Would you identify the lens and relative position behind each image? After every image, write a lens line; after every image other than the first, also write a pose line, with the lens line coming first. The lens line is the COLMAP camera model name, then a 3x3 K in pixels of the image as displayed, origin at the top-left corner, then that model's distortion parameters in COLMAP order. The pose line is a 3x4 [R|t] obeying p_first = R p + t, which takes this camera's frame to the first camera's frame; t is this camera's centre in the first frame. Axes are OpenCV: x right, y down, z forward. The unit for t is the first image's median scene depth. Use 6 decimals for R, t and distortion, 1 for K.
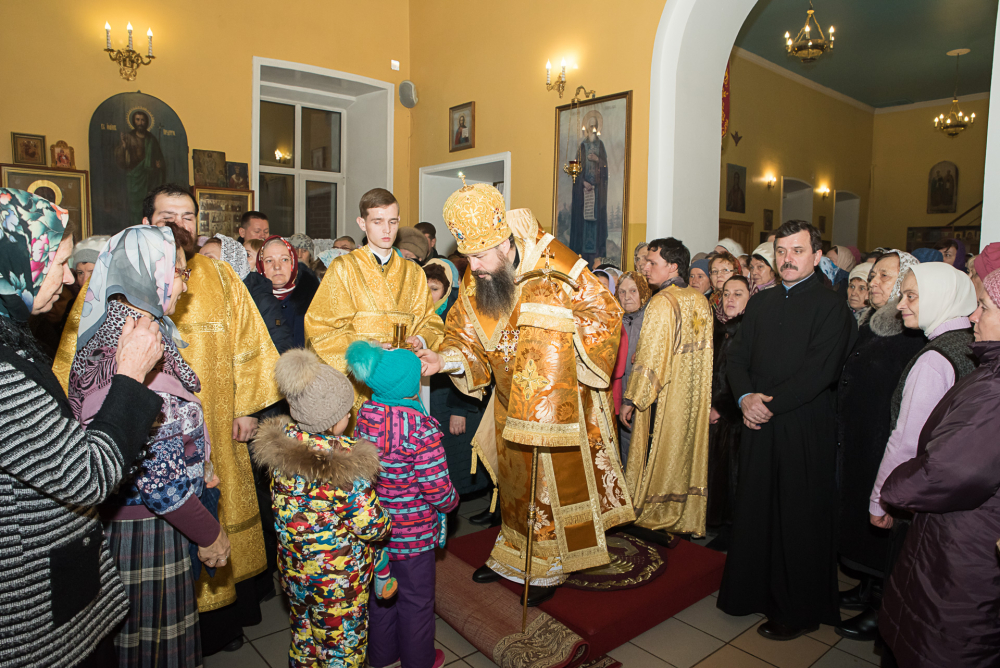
lens RADIAL K [[675.1, 0, 499.1], [0, 675.1, 332.0], [0, 0, 1]] dist [-0.128220, 0.085942]
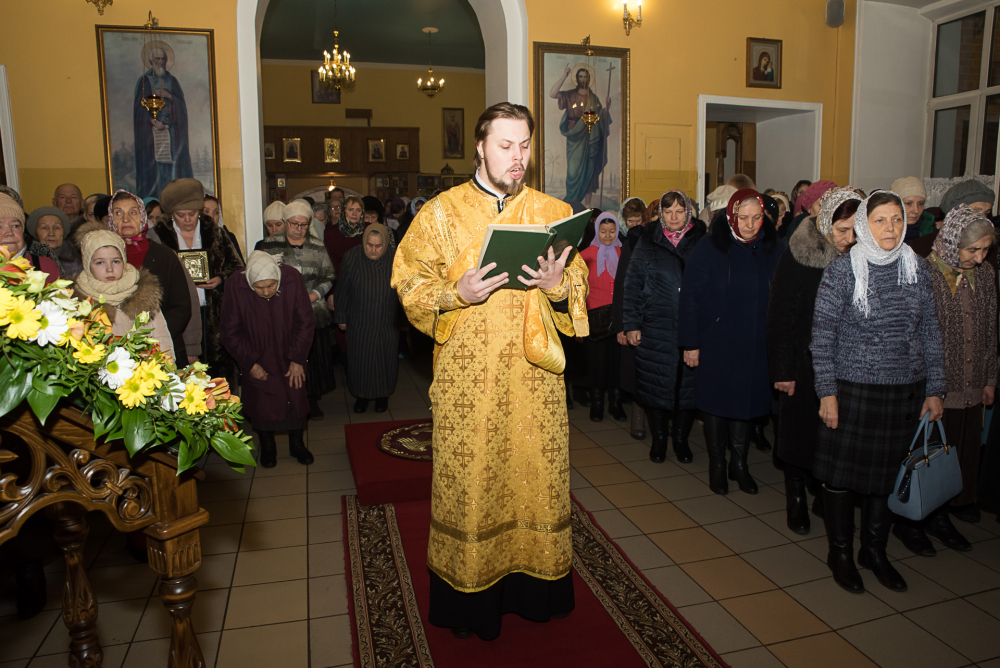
lens RADIAL K [[691.0, 0, 502.0], [0, 691.0, 324.3], [0, 0, 1]] dist [-0.134986, 0.085807]
pose [[0.418565, -0.157708, 0.894389, -0.496828], [0.101165, 0.986775, 0.126654, -0.016249], [-0.902535, 0.037469, 0.428984, 0.188817]]
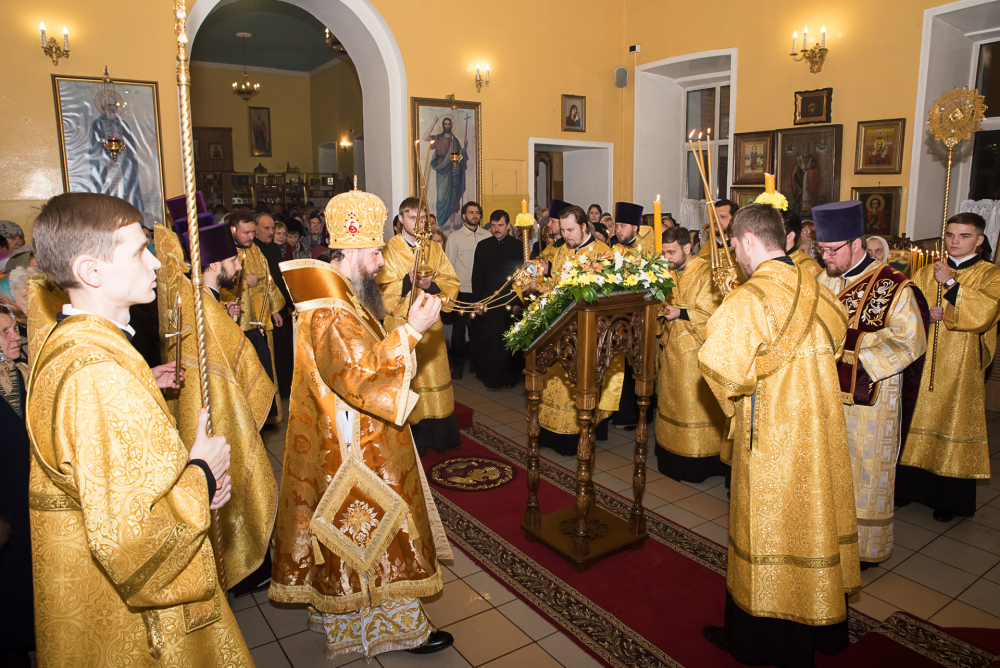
lens RADIAL K [[675.1, 0, 499.1], [0, 675.1, 332.0], [0, 0, 1]] dist [-0.128220, 0.085942]
pose [[0.107458, -0.207527, 0.972309, -0.812265], [0.100659, 0.975218, 0.197023, -0.091146], [-0.989101, 0.076700, 0.125684, 0.268728]]
